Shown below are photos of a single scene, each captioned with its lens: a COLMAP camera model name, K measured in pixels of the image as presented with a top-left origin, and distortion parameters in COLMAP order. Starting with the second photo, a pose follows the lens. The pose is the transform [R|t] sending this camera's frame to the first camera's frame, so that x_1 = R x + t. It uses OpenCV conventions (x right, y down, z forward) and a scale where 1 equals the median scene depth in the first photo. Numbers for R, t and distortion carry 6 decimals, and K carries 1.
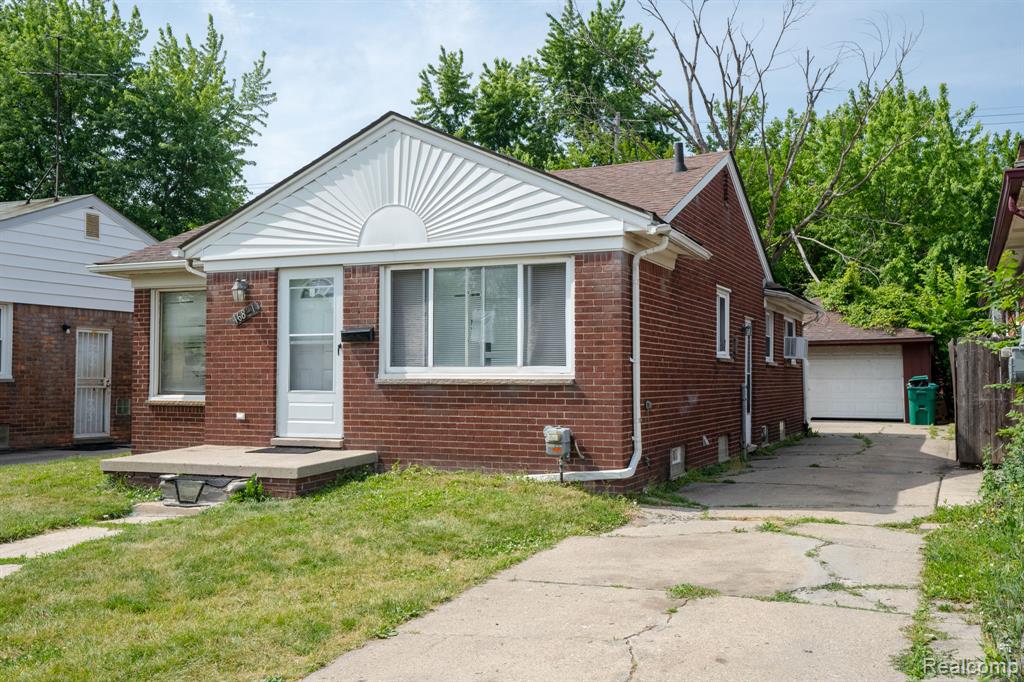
lens RADIAL K [[994.0, 0, 481.5], [0, 994.0, 341.1], [0, 0, 1]] dist [0.009249, 0.160719]
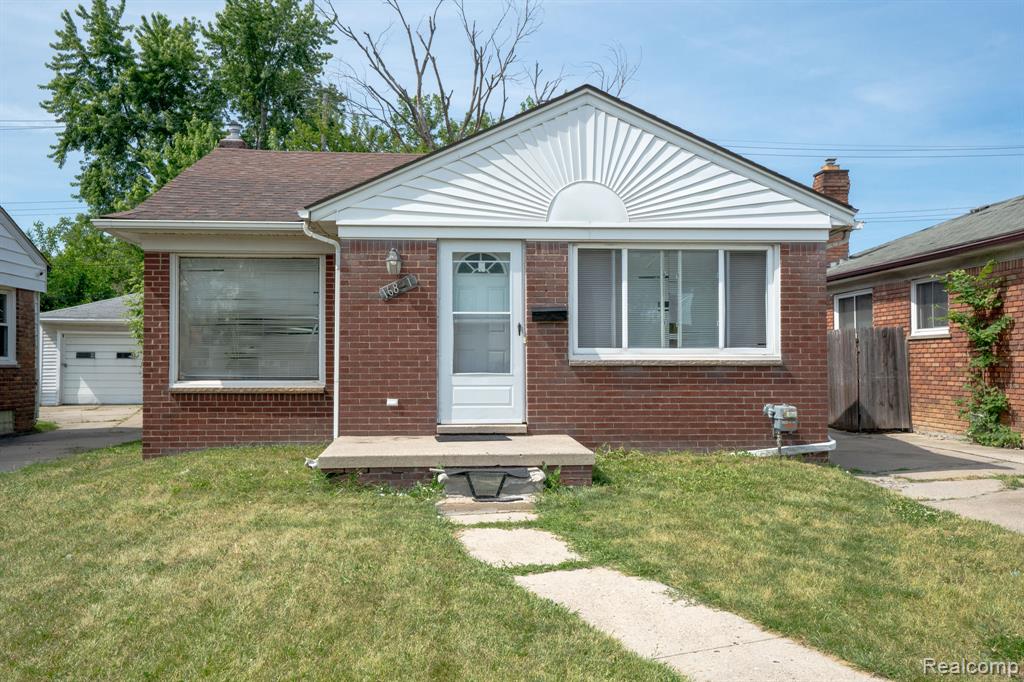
lens RADIAL K [[994.0, 0, 481.5], [0, 994.0, 341.1], [0, 0, 1]] dist [0.009249, 0.160719]
pose [[0.875712, 0.009623, 0.482738, -0.637865], [-0.015736, 0.999839, 0.008614, 0.012263], [-0.482577, -0.015140, 0.875722, 0.193190]]
